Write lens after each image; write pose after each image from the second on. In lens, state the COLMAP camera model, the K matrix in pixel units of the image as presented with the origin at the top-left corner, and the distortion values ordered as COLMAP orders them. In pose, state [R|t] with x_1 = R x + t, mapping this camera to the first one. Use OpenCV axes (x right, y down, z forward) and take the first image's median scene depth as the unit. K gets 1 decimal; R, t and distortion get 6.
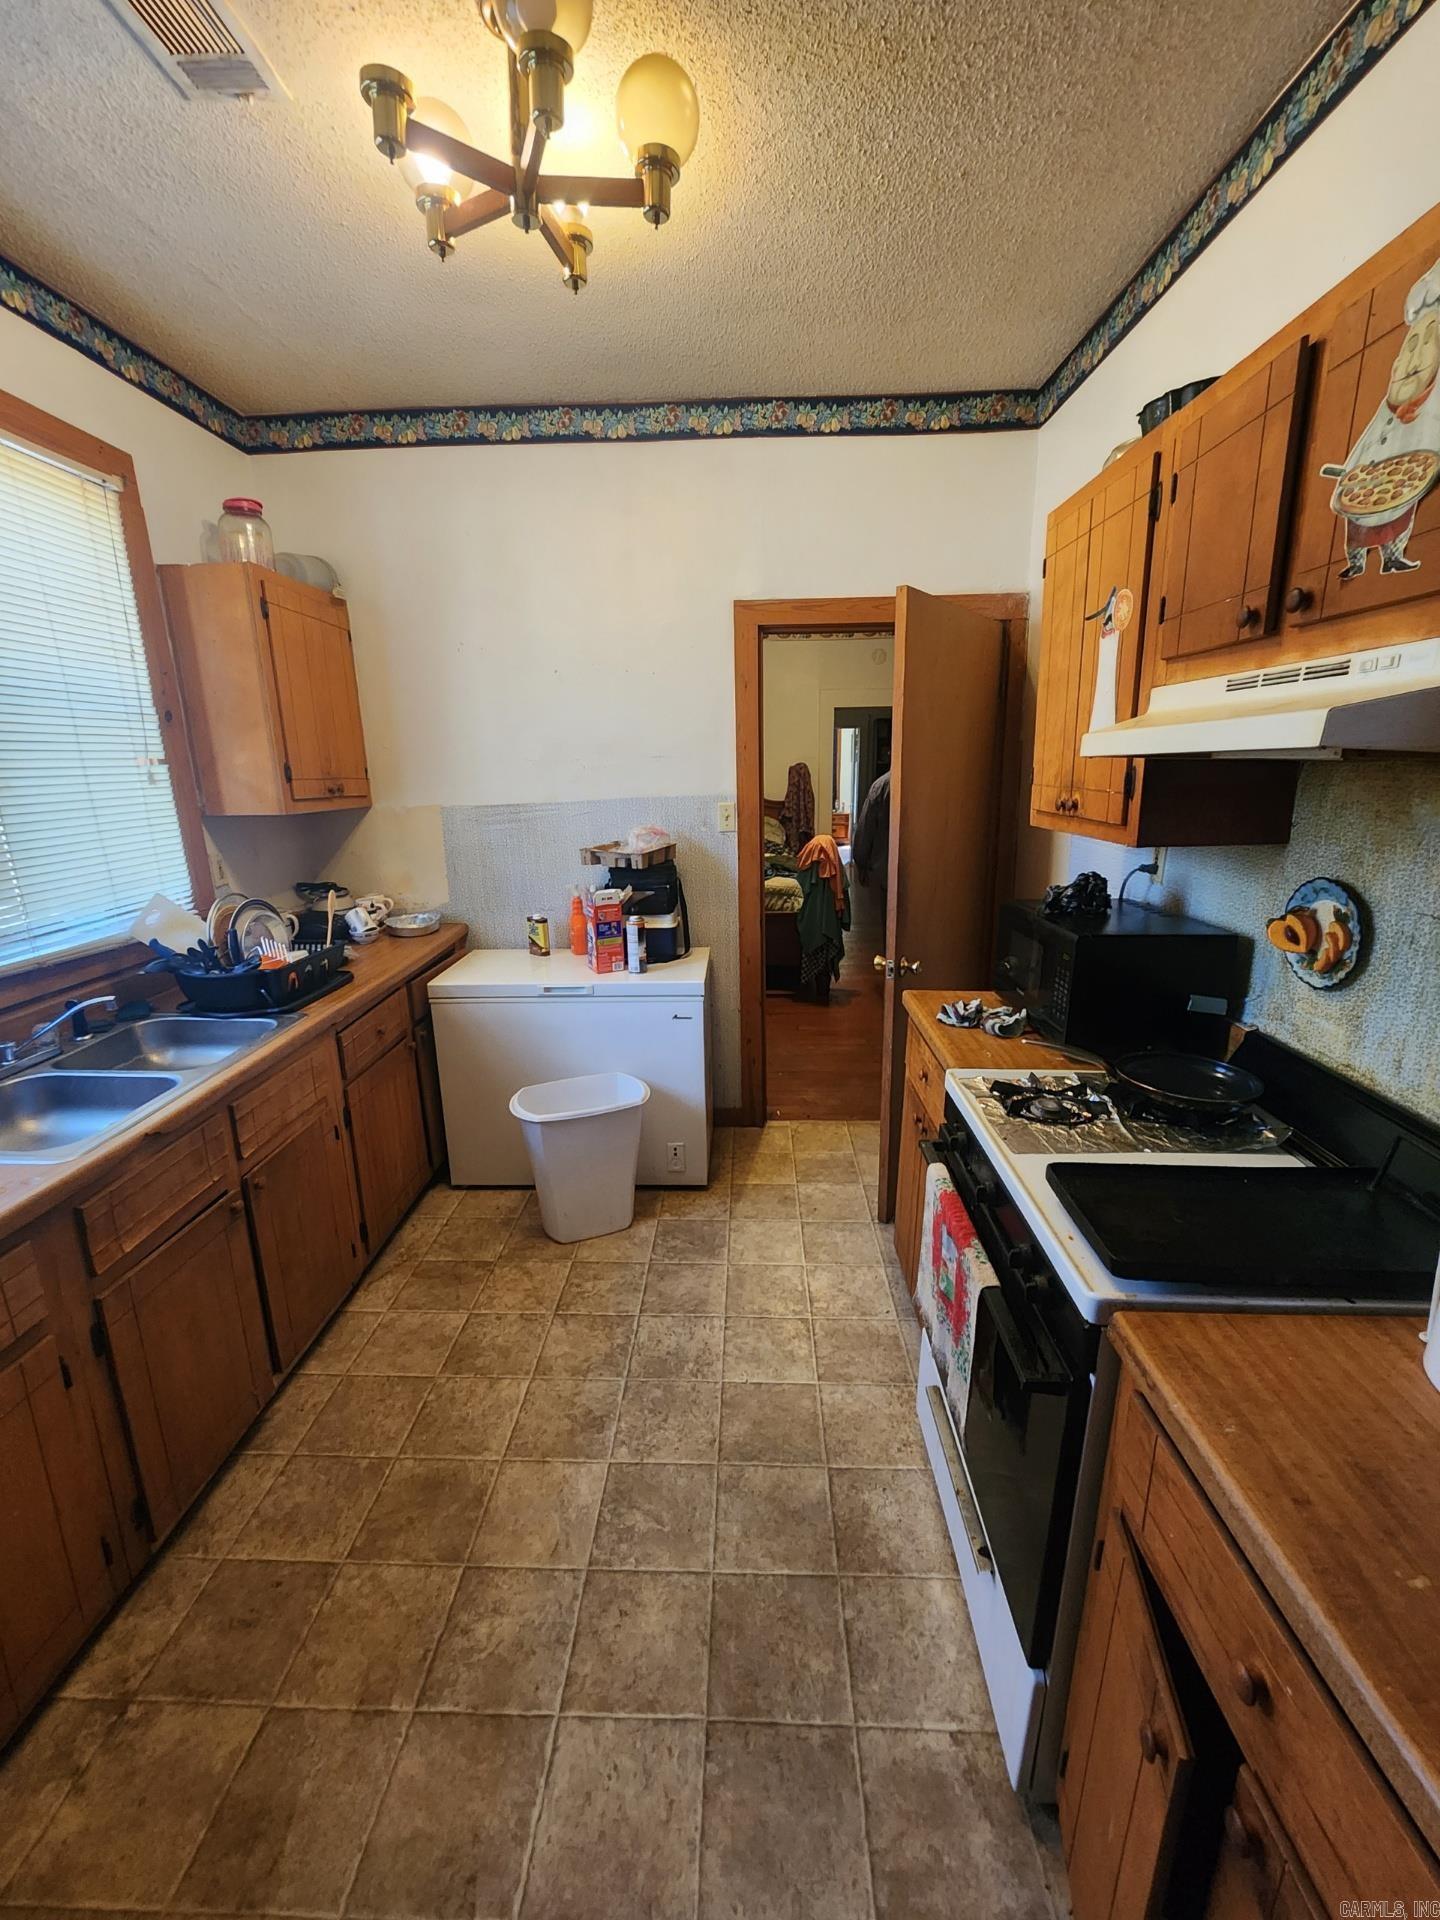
lens RADIAL K [[779.1, 0, 720.0], [0, 779.1, 958.4], [0, 0, 1]] dist [-0.000411, -0.000038]
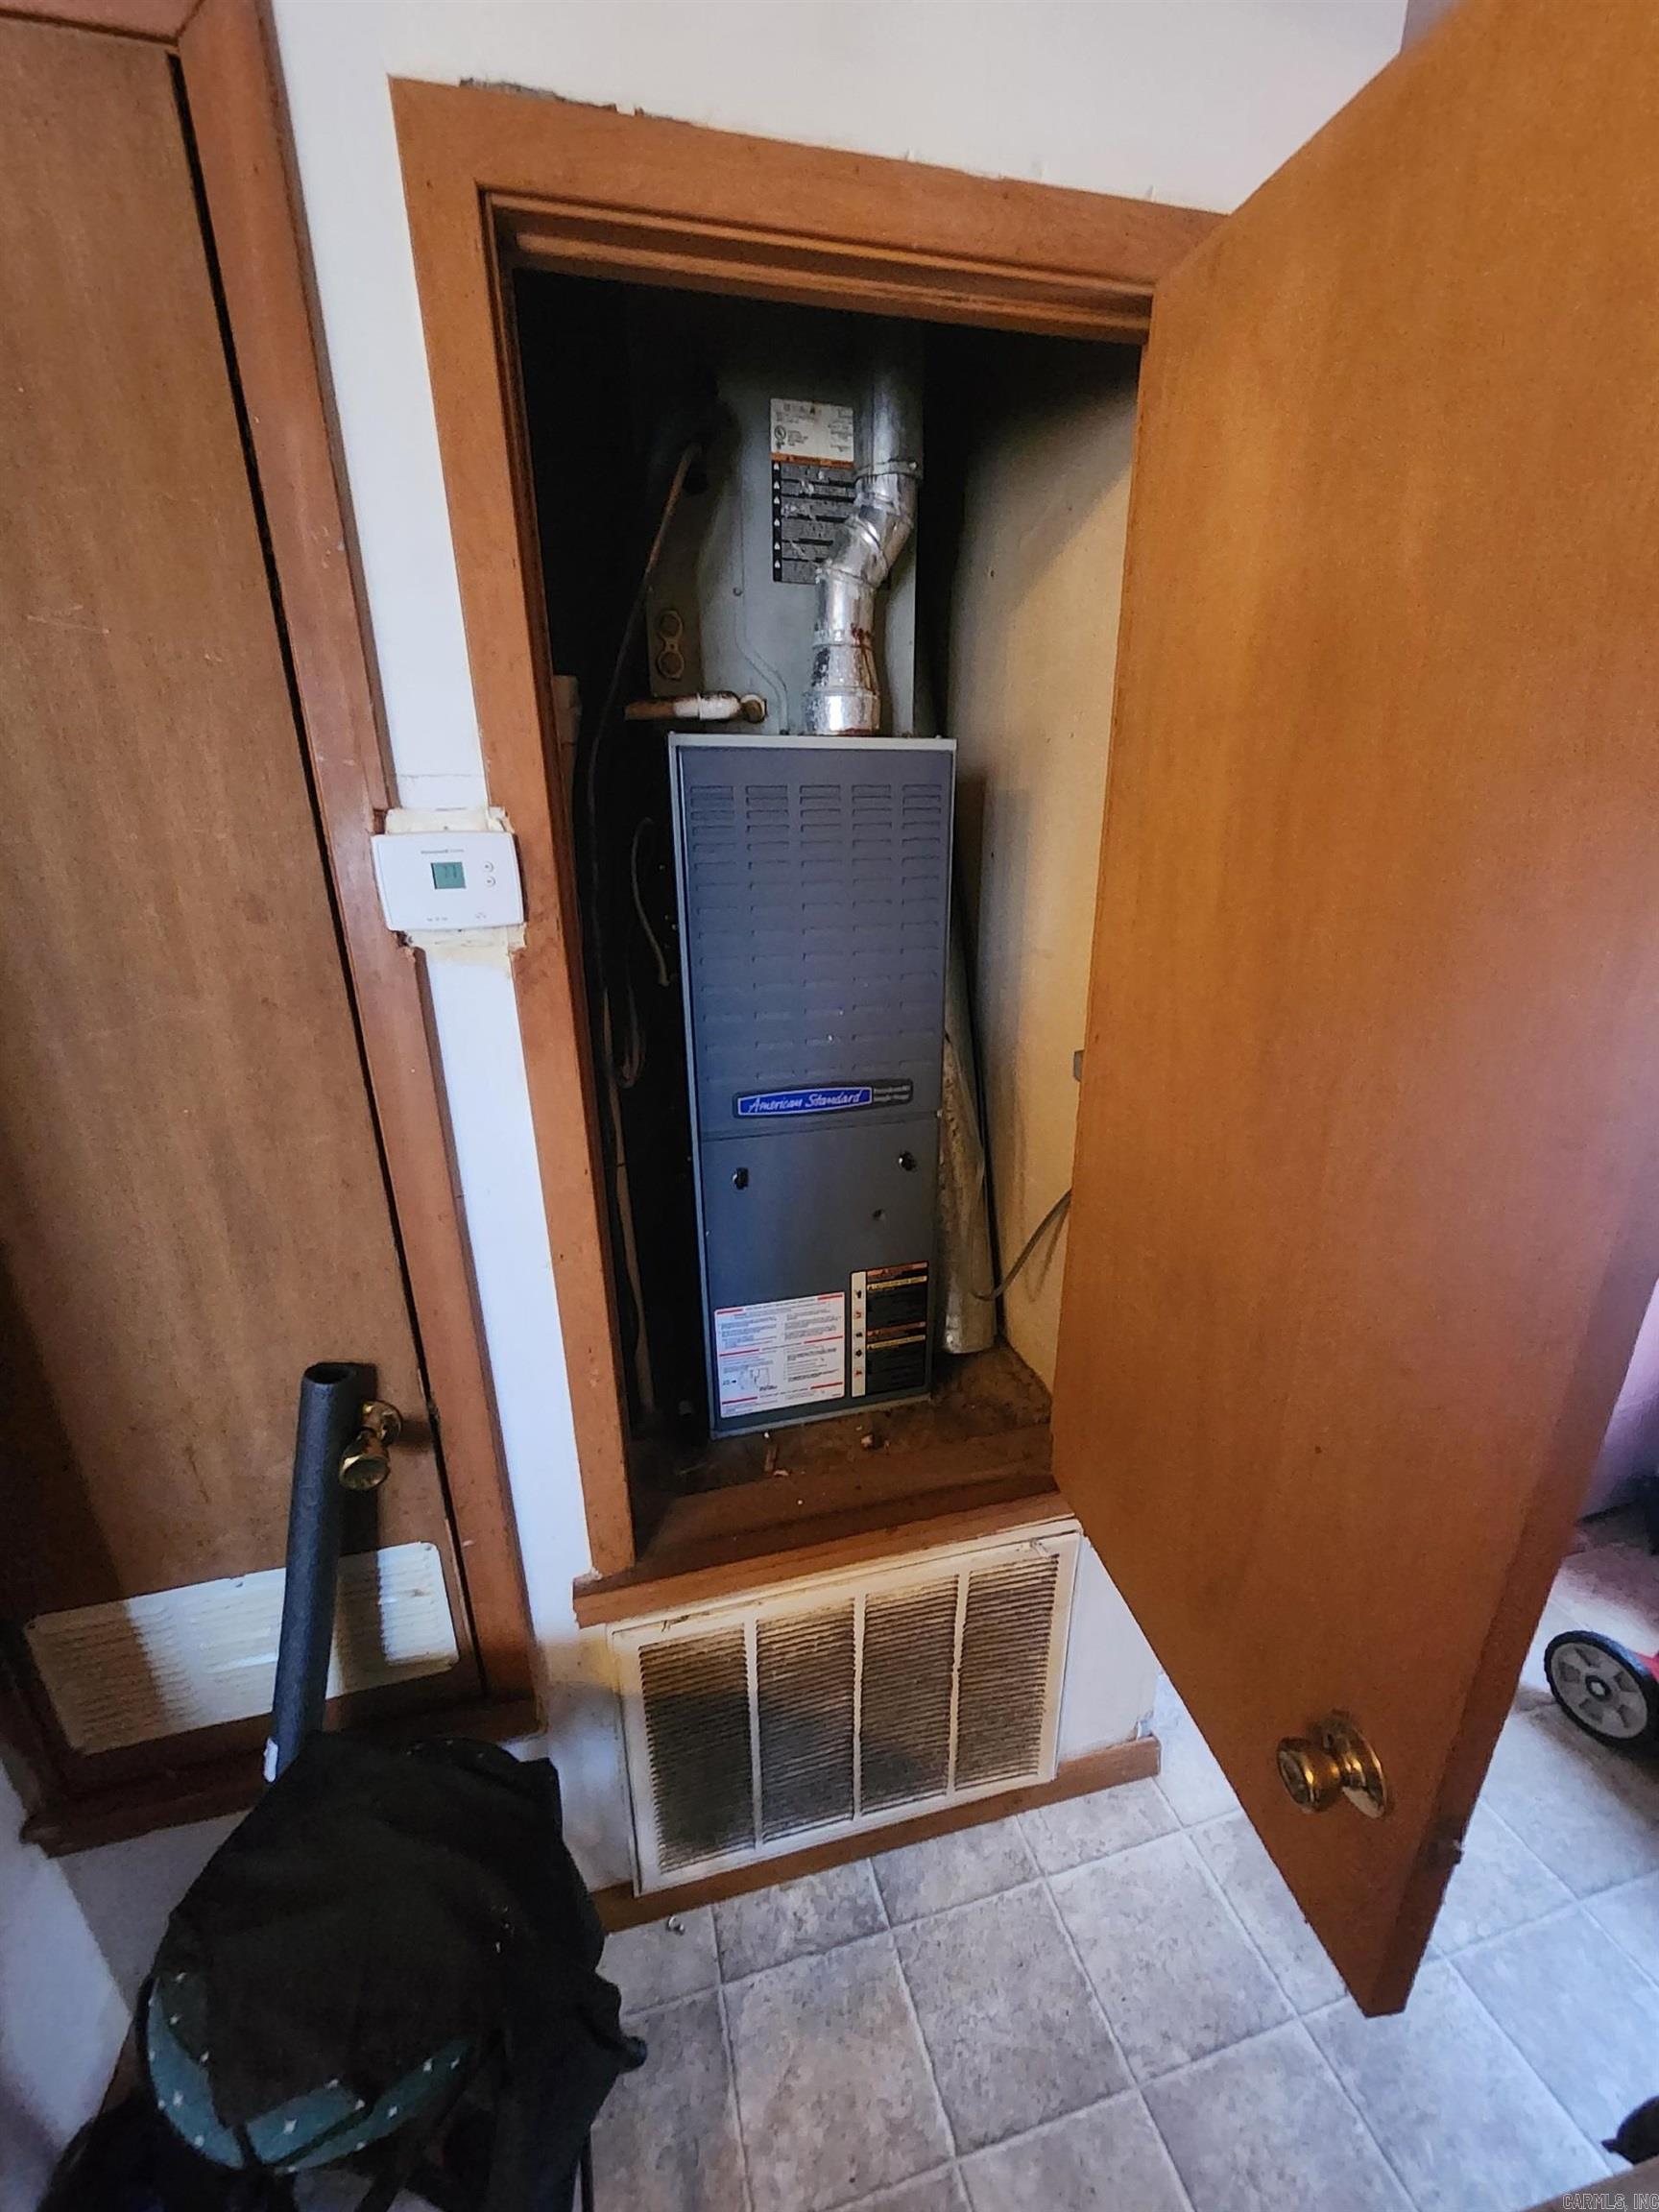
lens RADIAL K [[897.6, 0, 831.7], [0, 897.6, 1111.3], [0, 0, 1]] dist [-0.000411, -0.000038]
pose [[-0.294237, -0.310417, 0.903917, -0.185361], [0.246398, 0.889174, 0.385560, -0.268160], [-0.923424, 0.336170, -0.185142, 1.029388]]
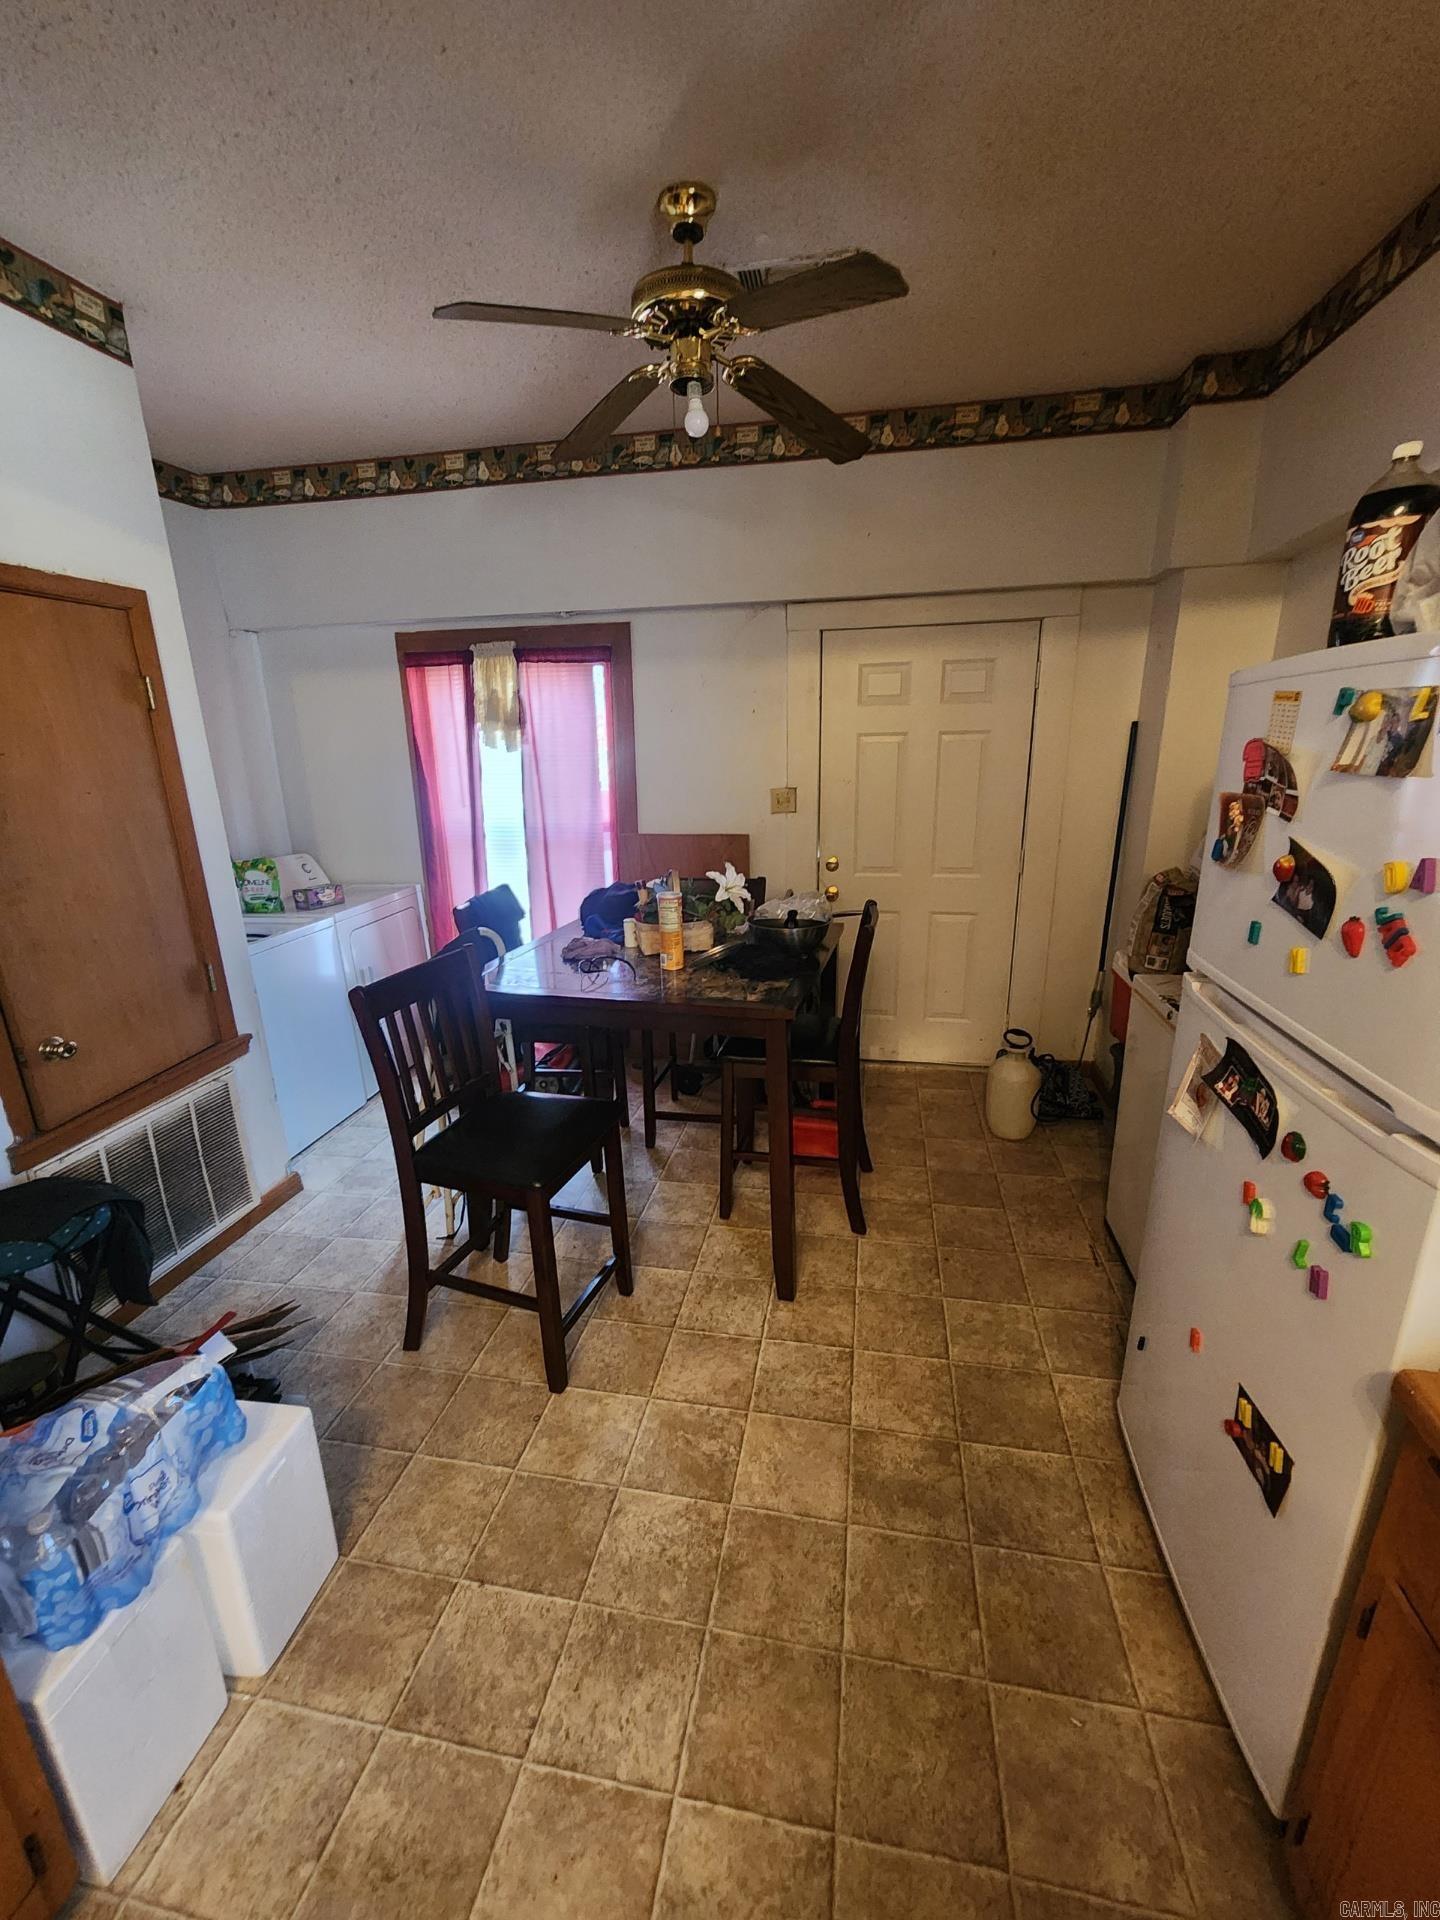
lens RADIAL K [[779.1, 0, 721.4], [0, 779.1, 963.2], [0, 0, 1]] dist [-0.000411, -0.000038]
pose [[-0.987907, -0.015034, 0.154320, -0.393758], [0.065013, 0.863406, 0.500304, -0.340454], [-0.140762, 0.504286, -0.851987, 1.292286]]
